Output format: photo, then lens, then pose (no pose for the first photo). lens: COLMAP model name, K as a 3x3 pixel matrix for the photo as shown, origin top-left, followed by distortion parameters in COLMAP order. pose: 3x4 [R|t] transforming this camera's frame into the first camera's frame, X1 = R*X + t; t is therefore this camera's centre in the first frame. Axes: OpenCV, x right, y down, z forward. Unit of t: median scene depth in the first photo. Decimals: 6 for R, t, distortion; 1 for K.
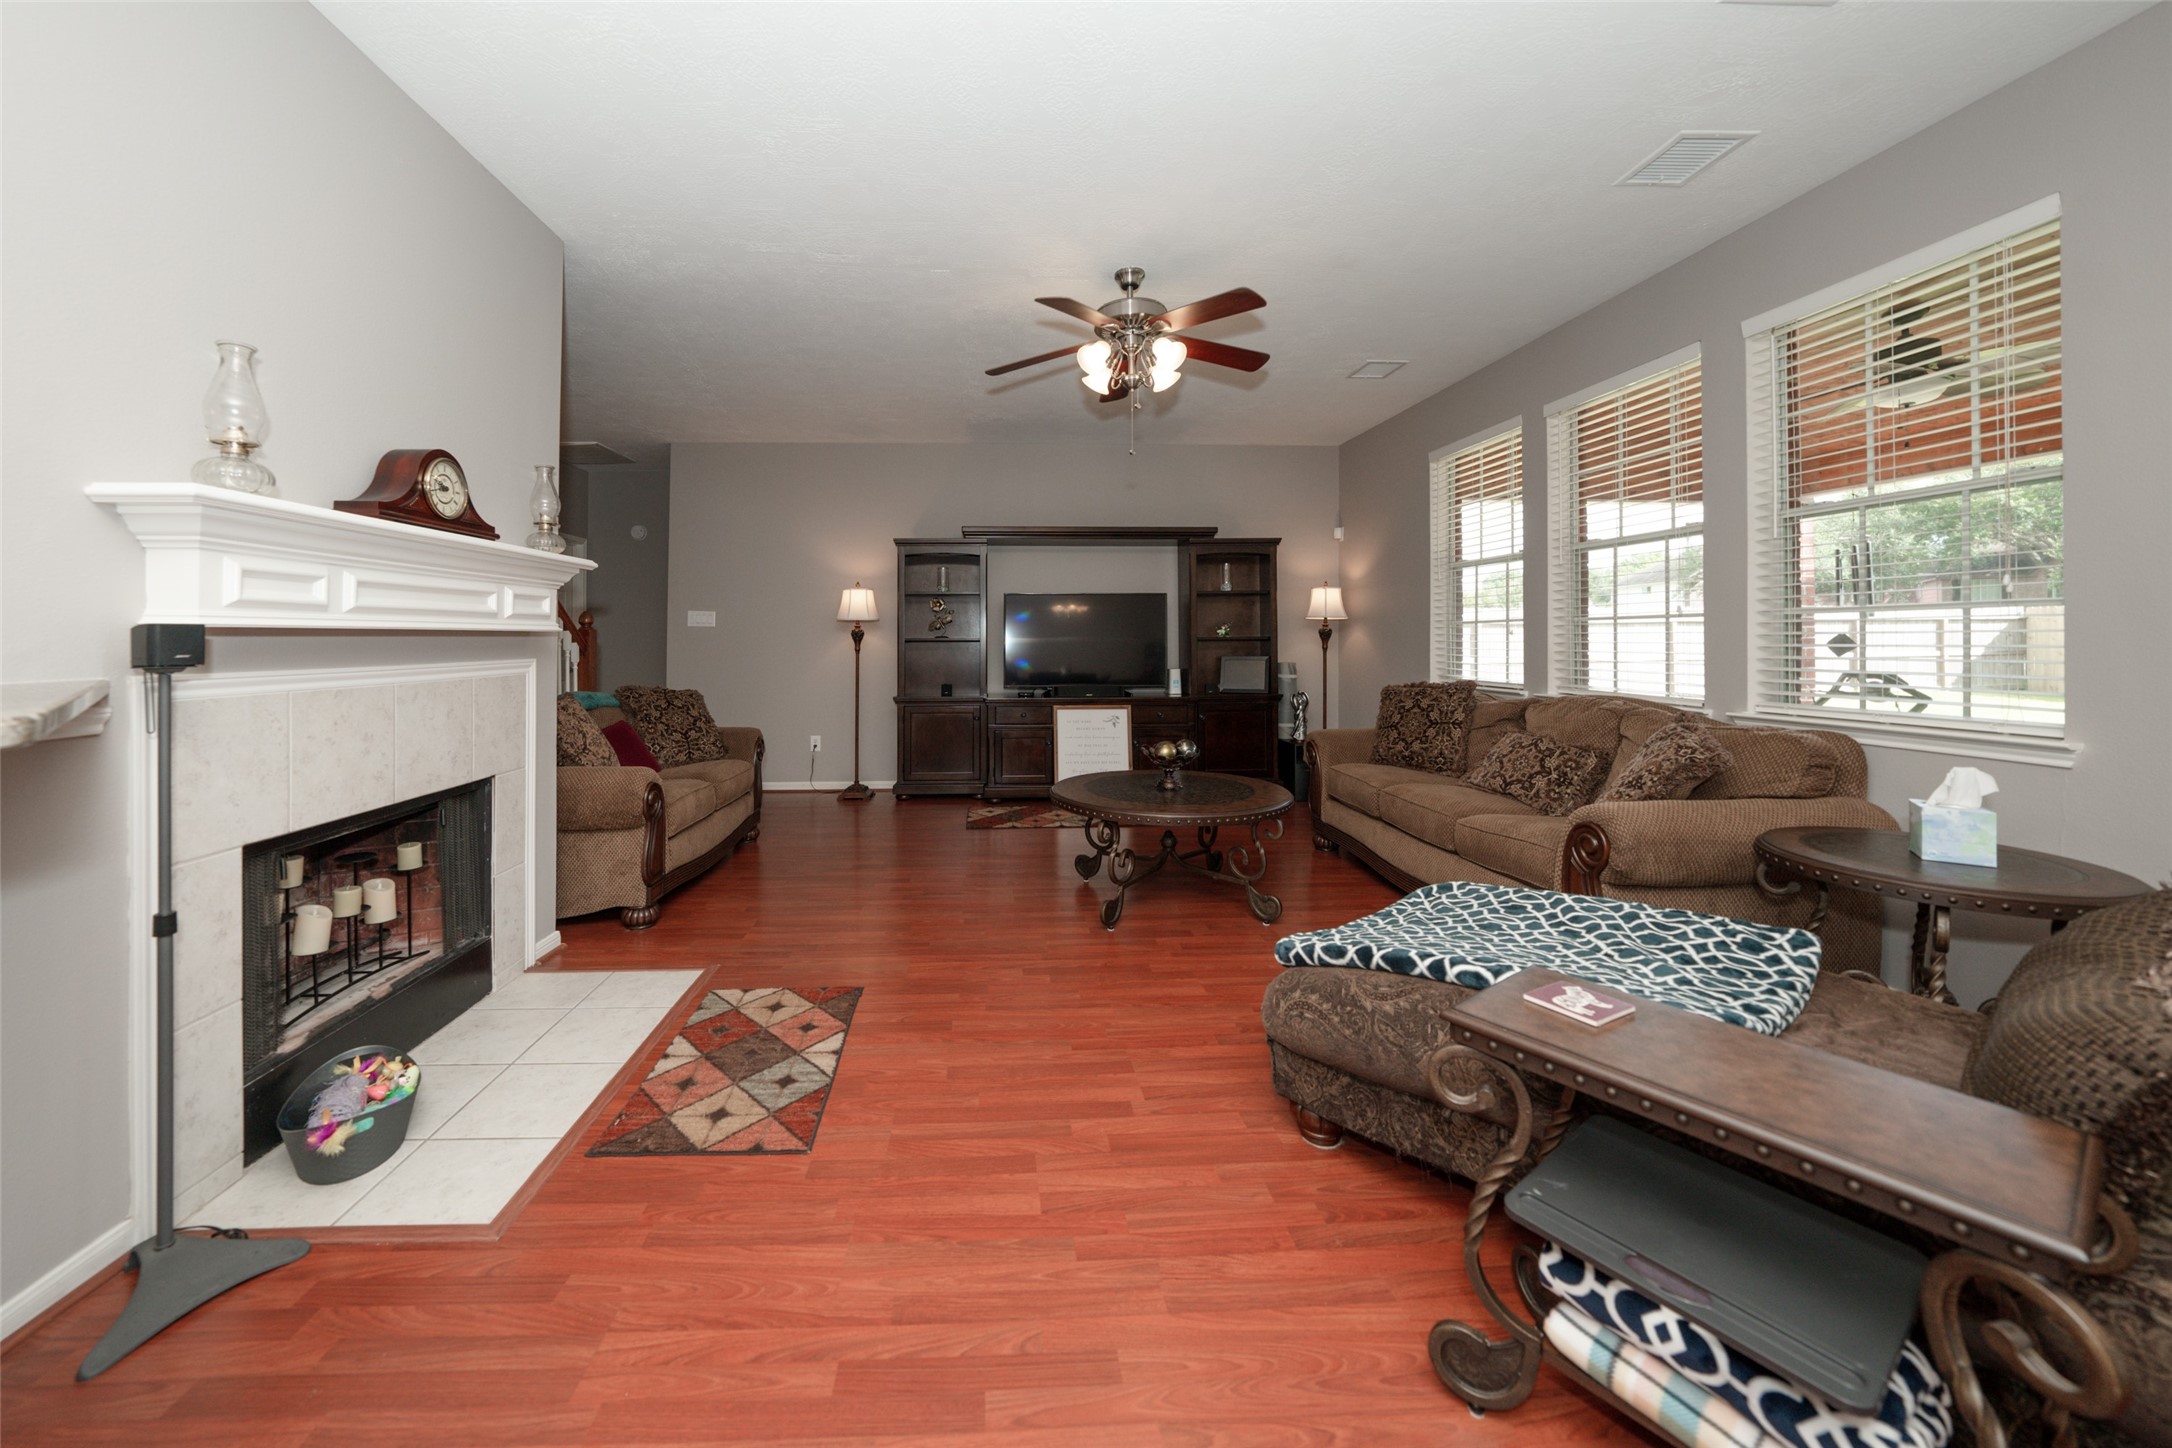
lens RADIAL K [[797.6, 0, 1075.0], [0, 797.6, 663.8], [0, 0, 1]] dist [-0.019882, 0.000018]
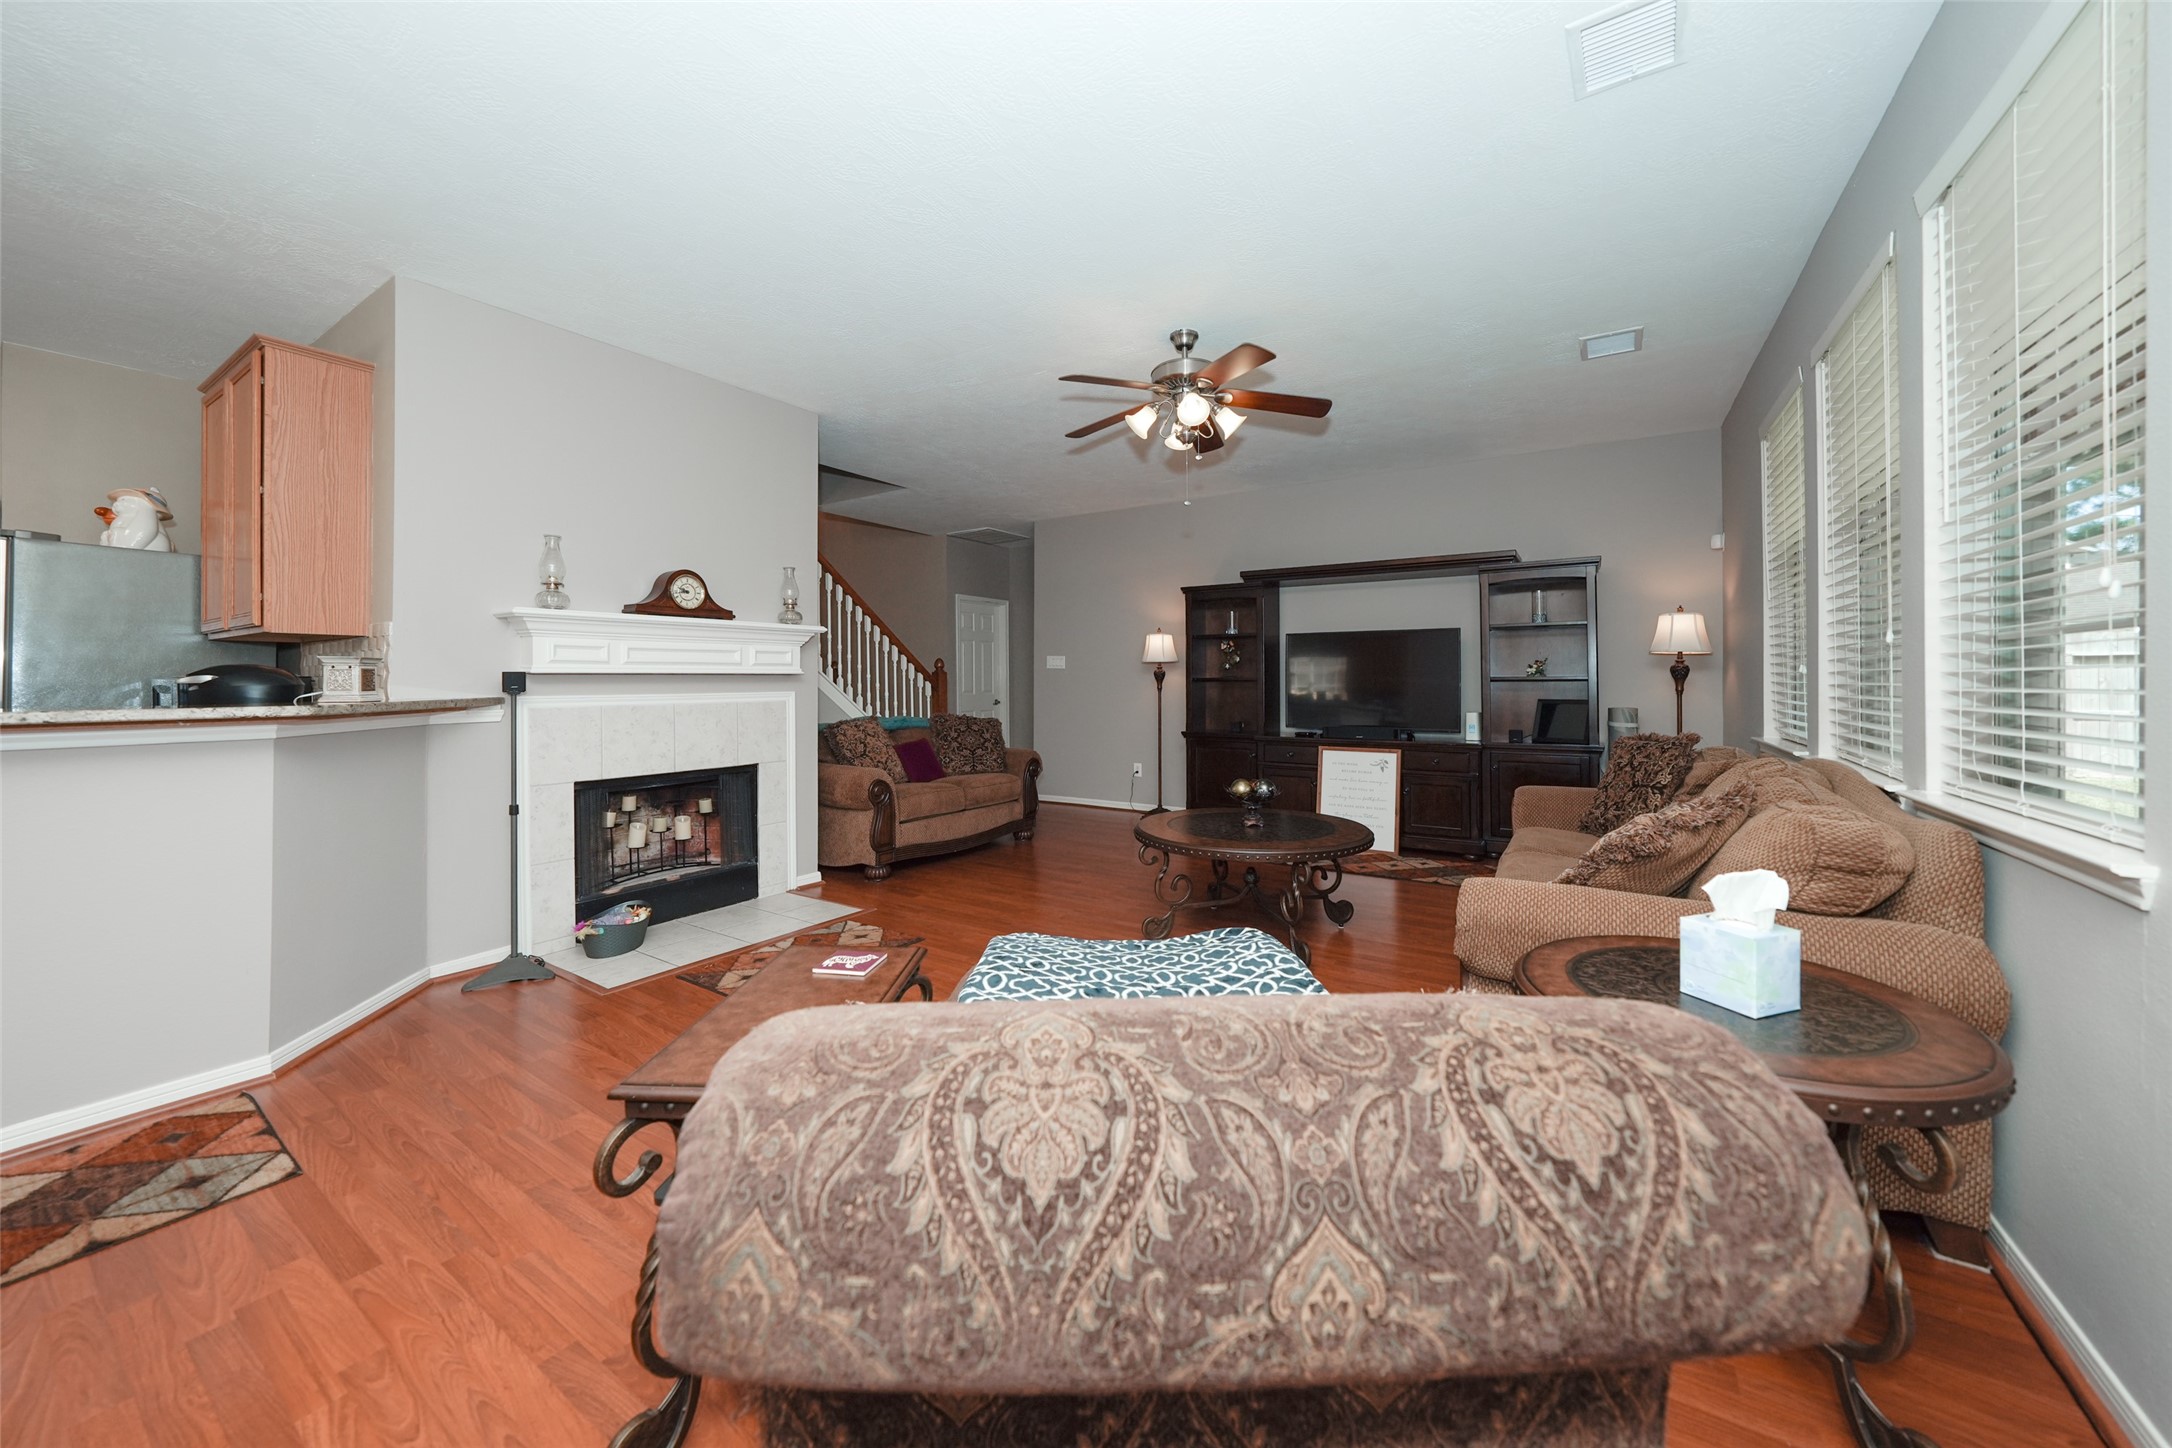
lens RADIAL K [[793.2, 0, 1085.3], [0, 793.2, 716.0], [0, 0, 1]] dist [-0.014228, 0.000102]
pose [[0.813415, 0.026888, -0.581061, 0.589160], [-0.017604, 0.999611, 0.021612, -0.001783], [0.581417, -0.007350, 0.813573, 0.059751]]
